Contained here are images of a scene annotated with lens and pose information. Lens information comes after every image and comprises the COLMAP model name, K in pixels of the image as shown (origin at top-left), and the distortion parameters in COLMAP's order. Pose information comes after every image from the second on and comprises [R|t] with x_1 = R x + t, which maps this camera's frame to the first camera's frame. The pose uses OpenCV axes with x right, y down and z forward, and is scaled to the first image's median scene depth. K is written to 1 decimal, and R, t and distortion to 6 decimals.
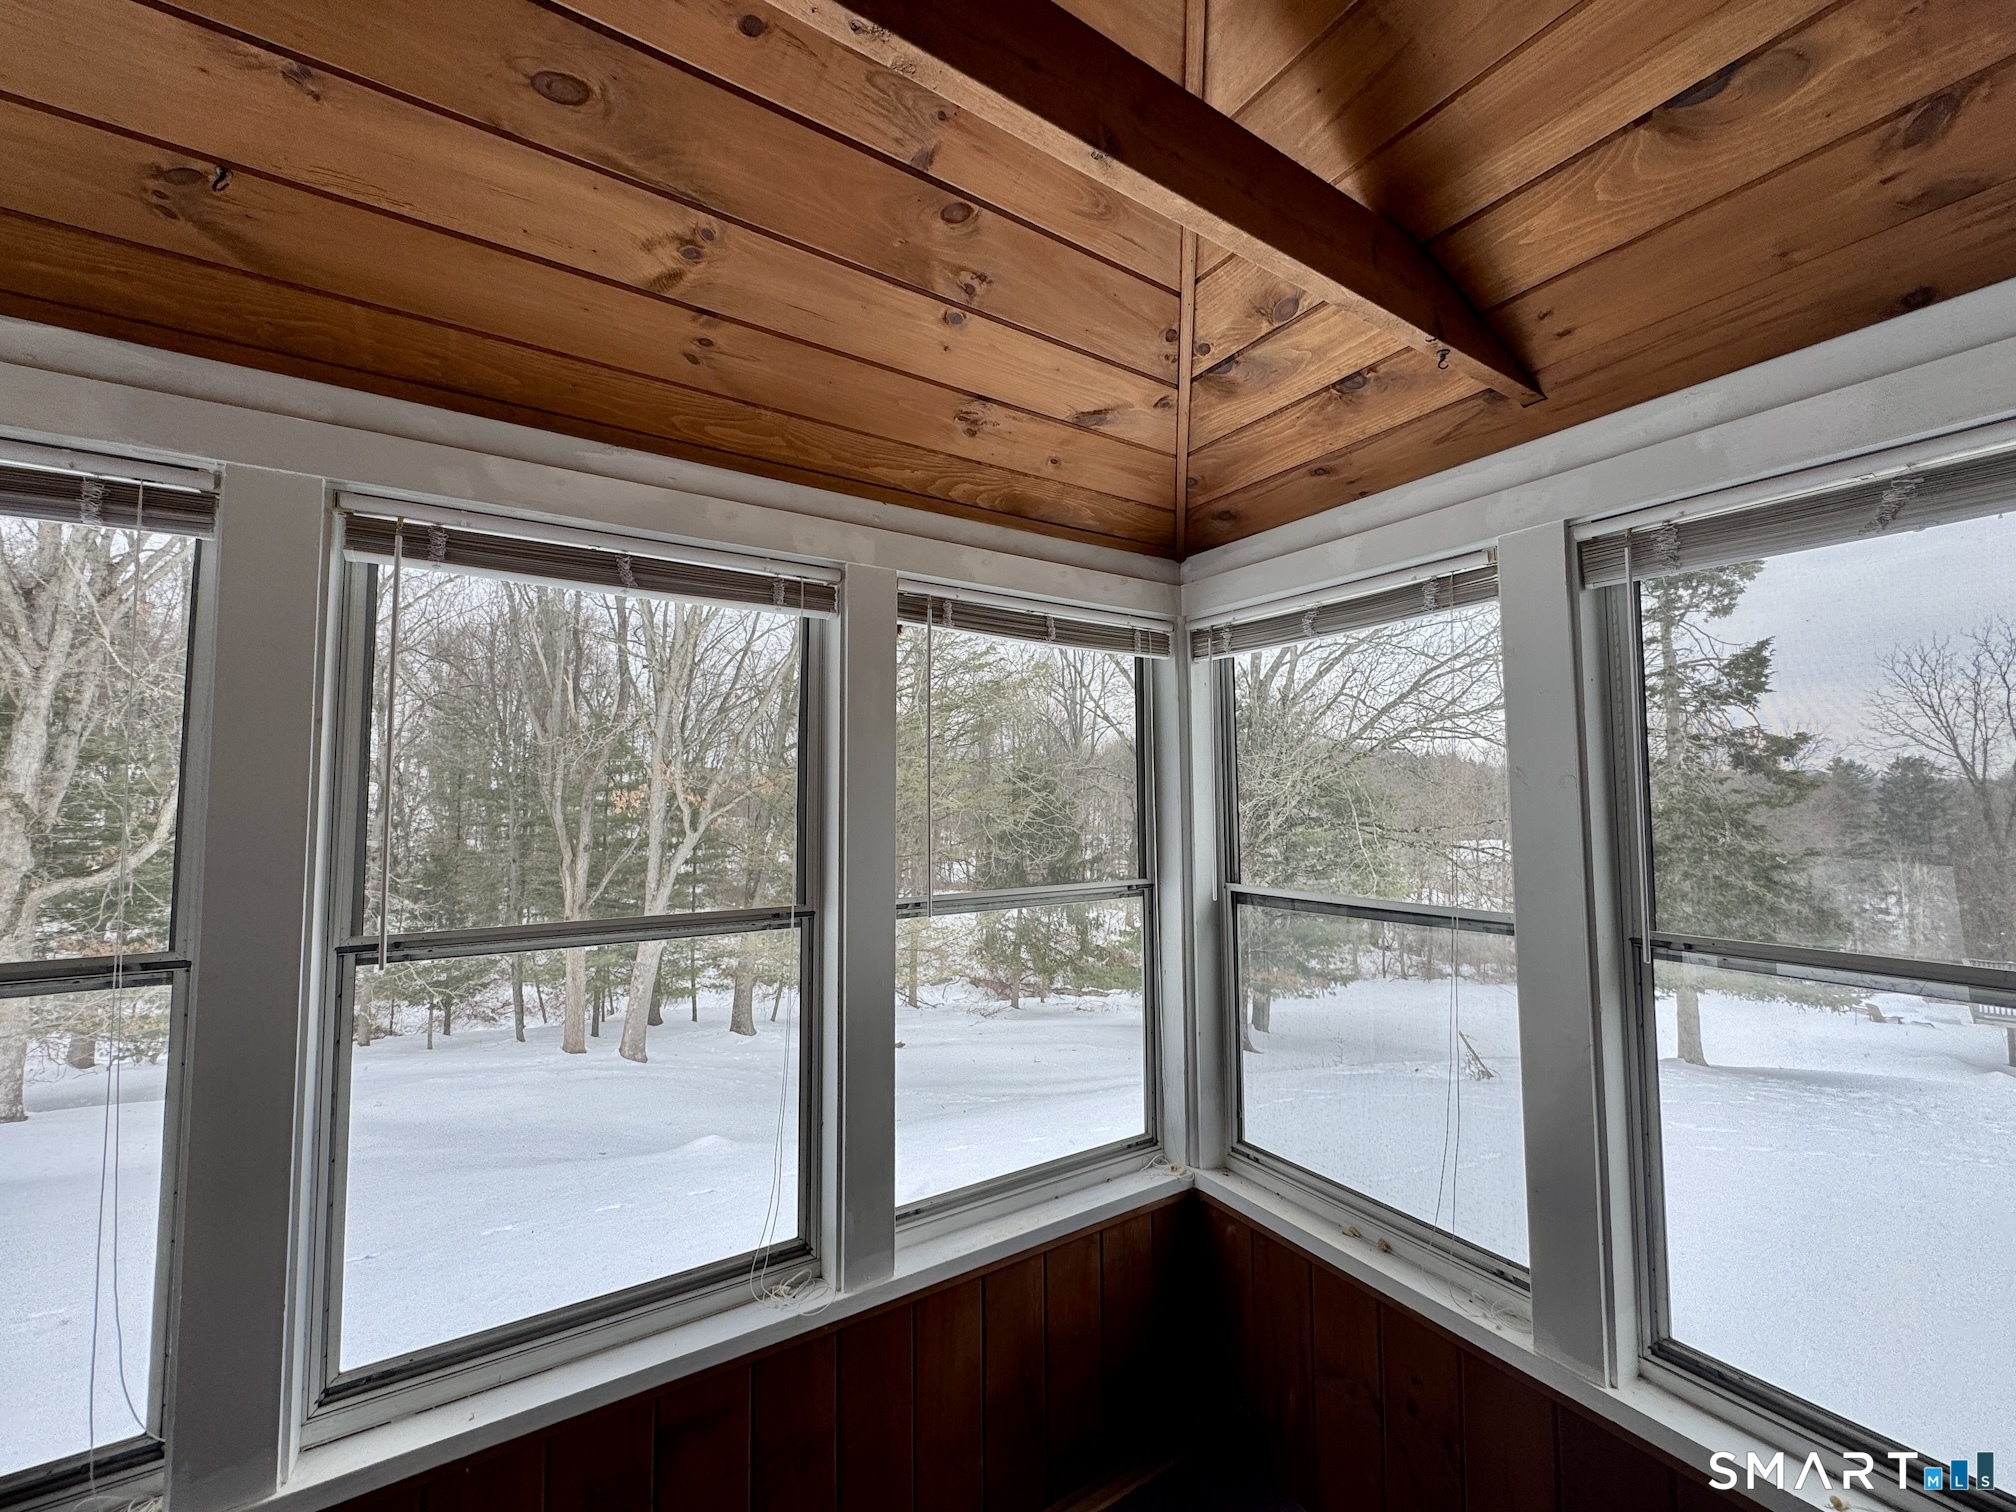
lens RADIAL K [[802.9, 0, 1006.8], [0, 802.9, 758.3], [0, 0, 1]] dist [-0.002744, 0.000215]
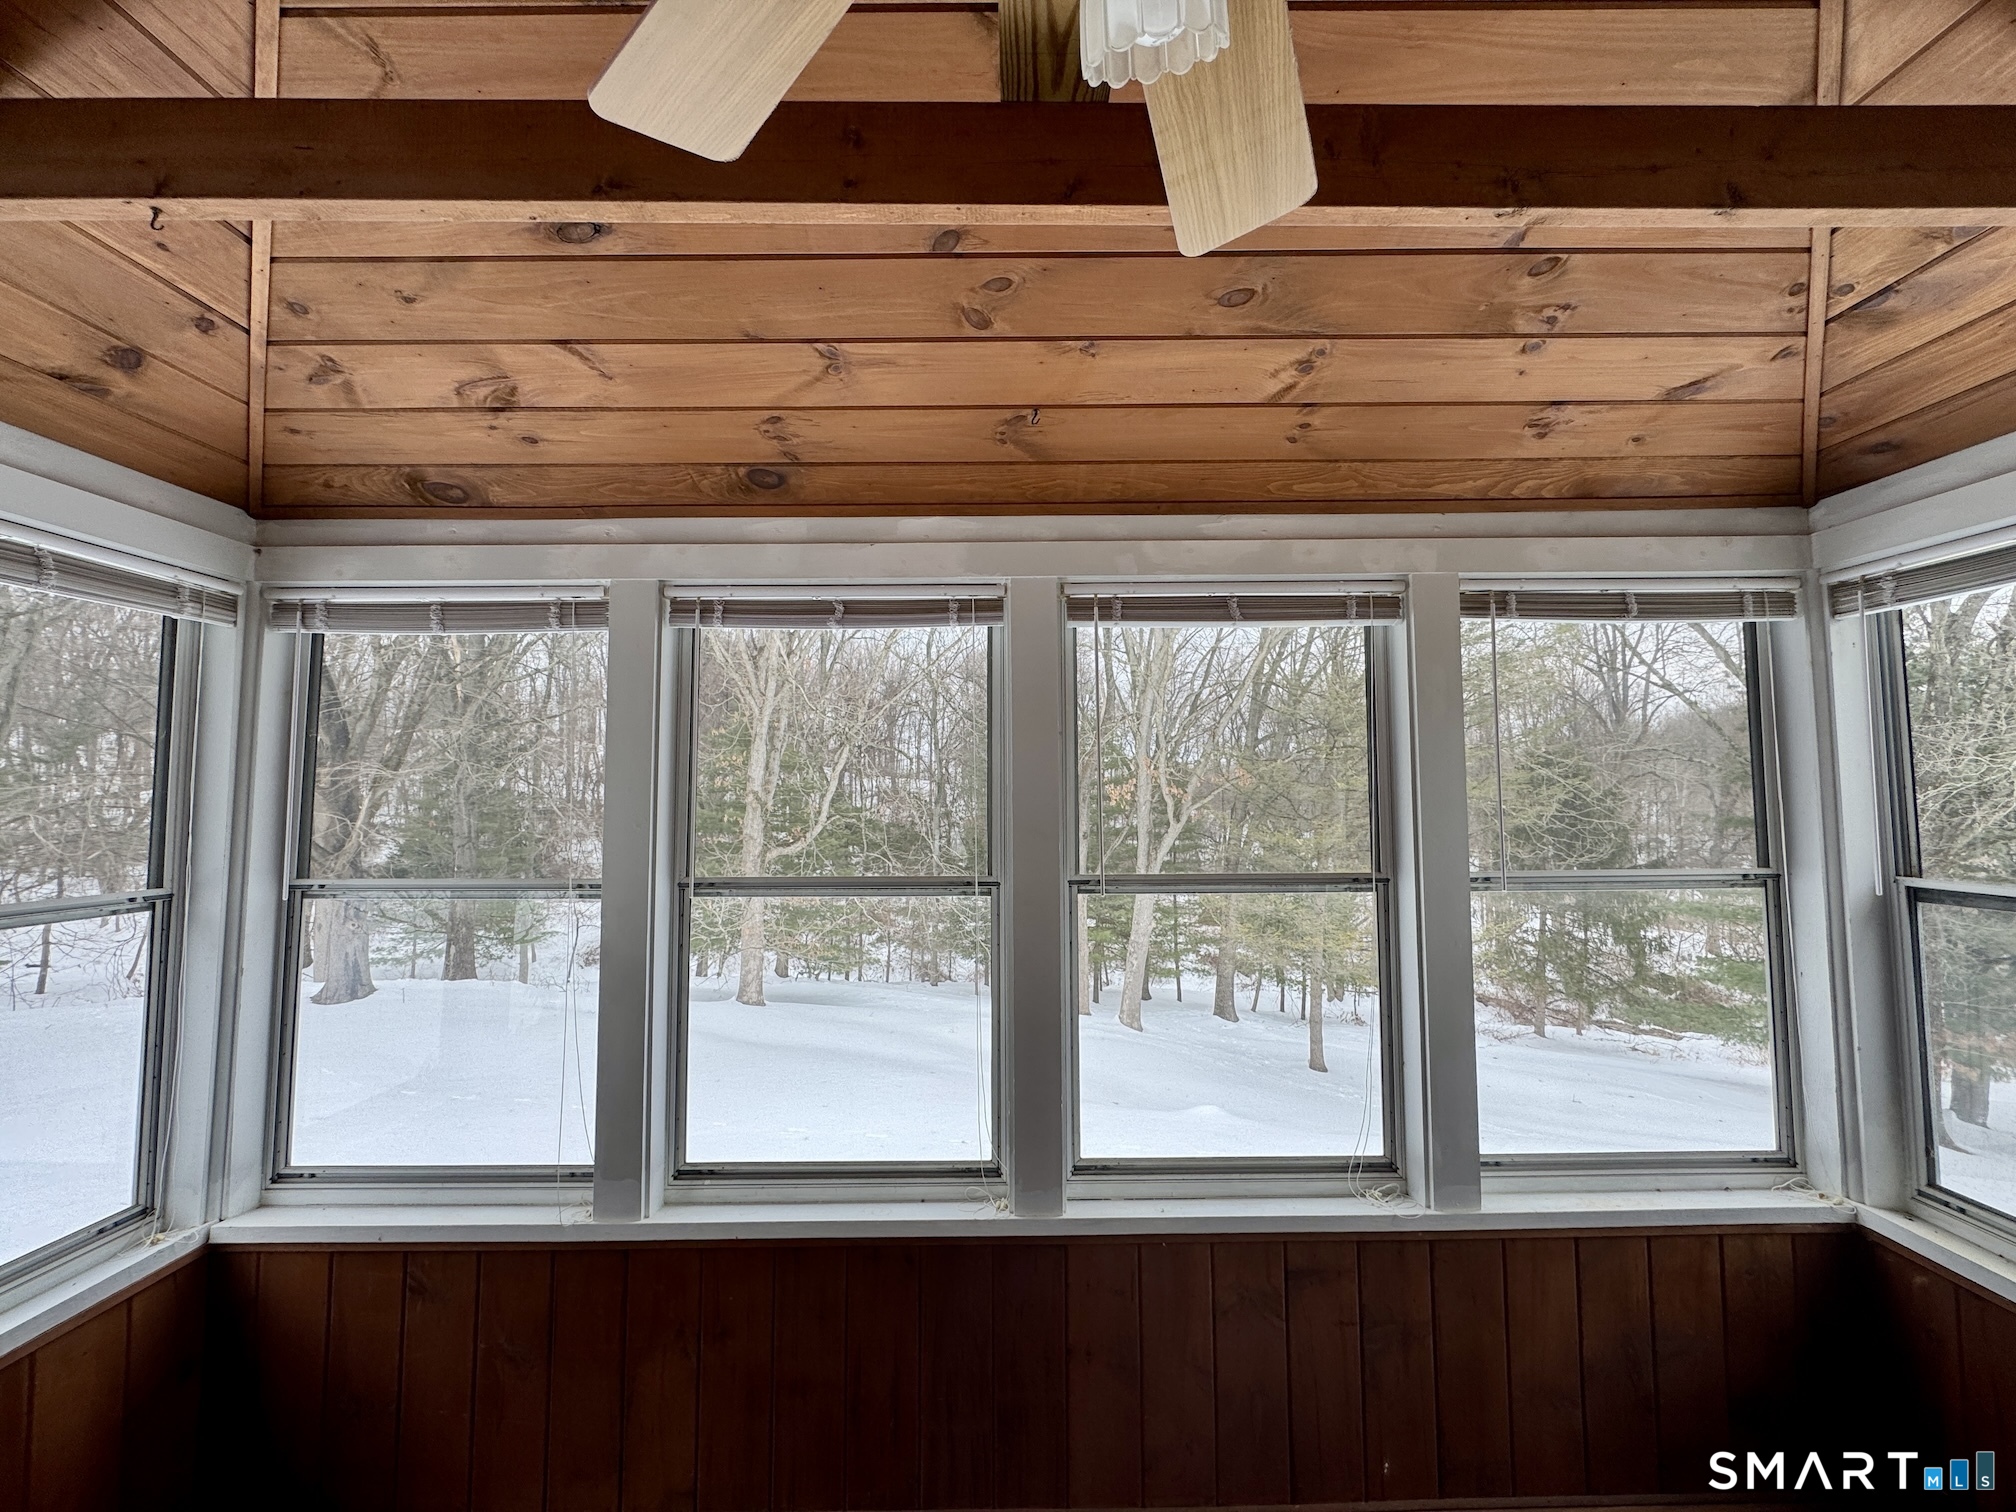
lens RADIAL K [[802.9, 0, 1006.8], [0, 802.9, 758.3], [0, 0, 1]] dist [-0.002744, 0.000215]
pose [[0.844153, -0.029267, -0.535302, -0.066872], [0.033931, 0.999424, -0.001135, -0.000112], [0.535027, -0.017205, 0.844660, -0.222584]]
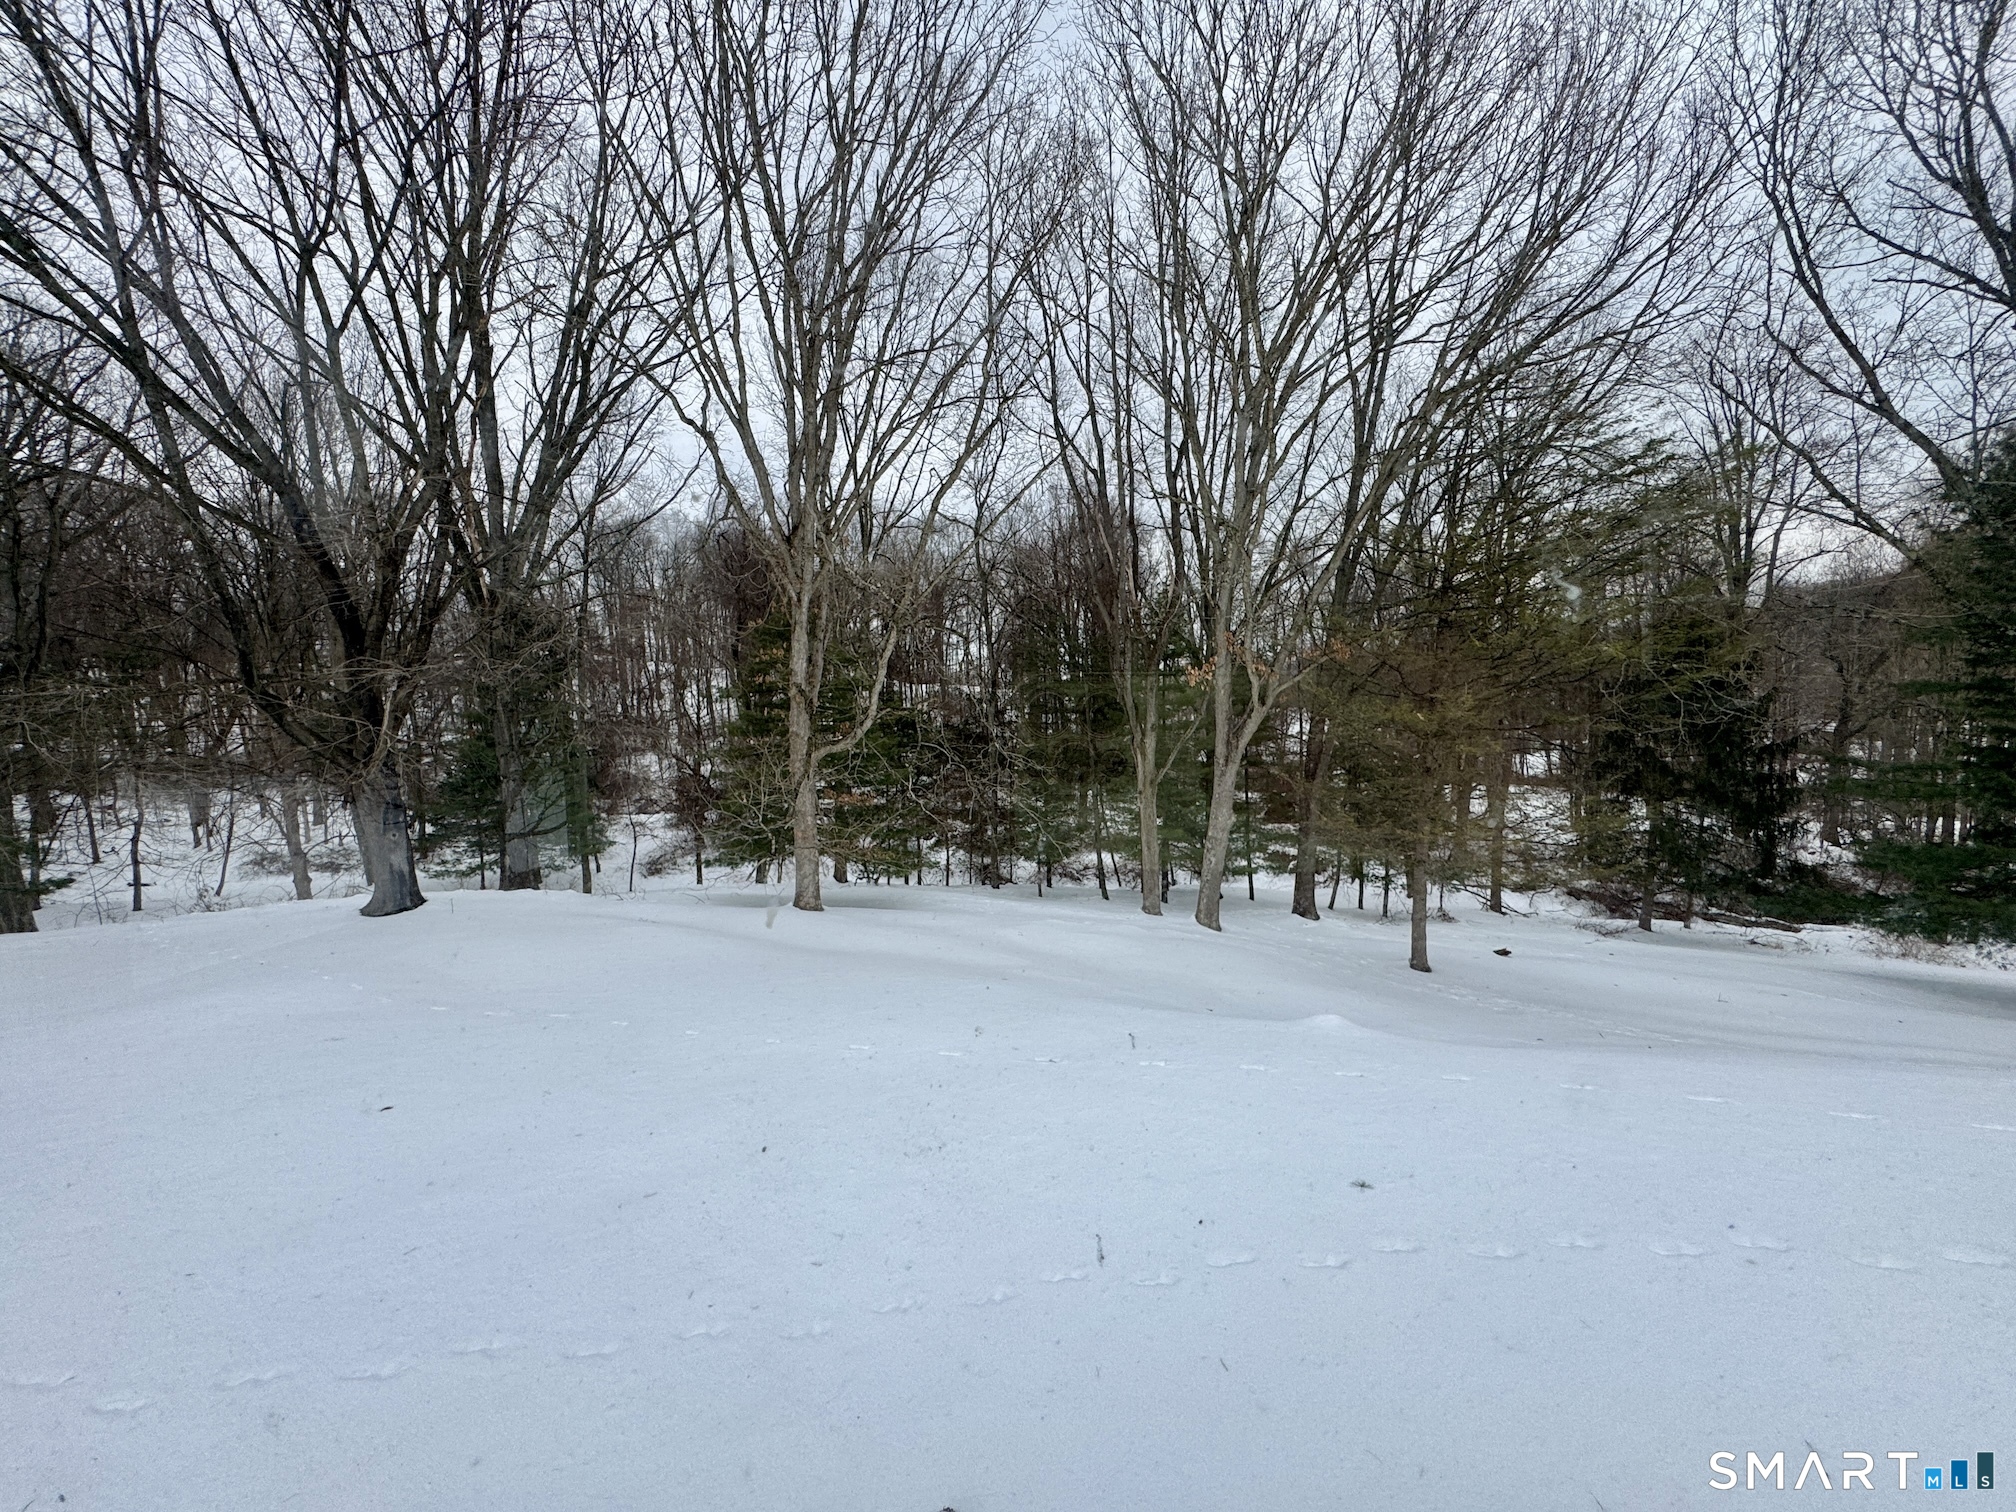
lens RADIAL K [[802.9, 0, 1006.8], [0, 802.9, 758.3], [0, 0, 1]] dist [-0.002744, 0.000215]
pose [[0.809332, 0.009746, -0.587270, -0.717591], [0.067791, 0.991630, 0.109881, 0.274454], [0.583426, -0.128741, 0.801898, 0.432852]]
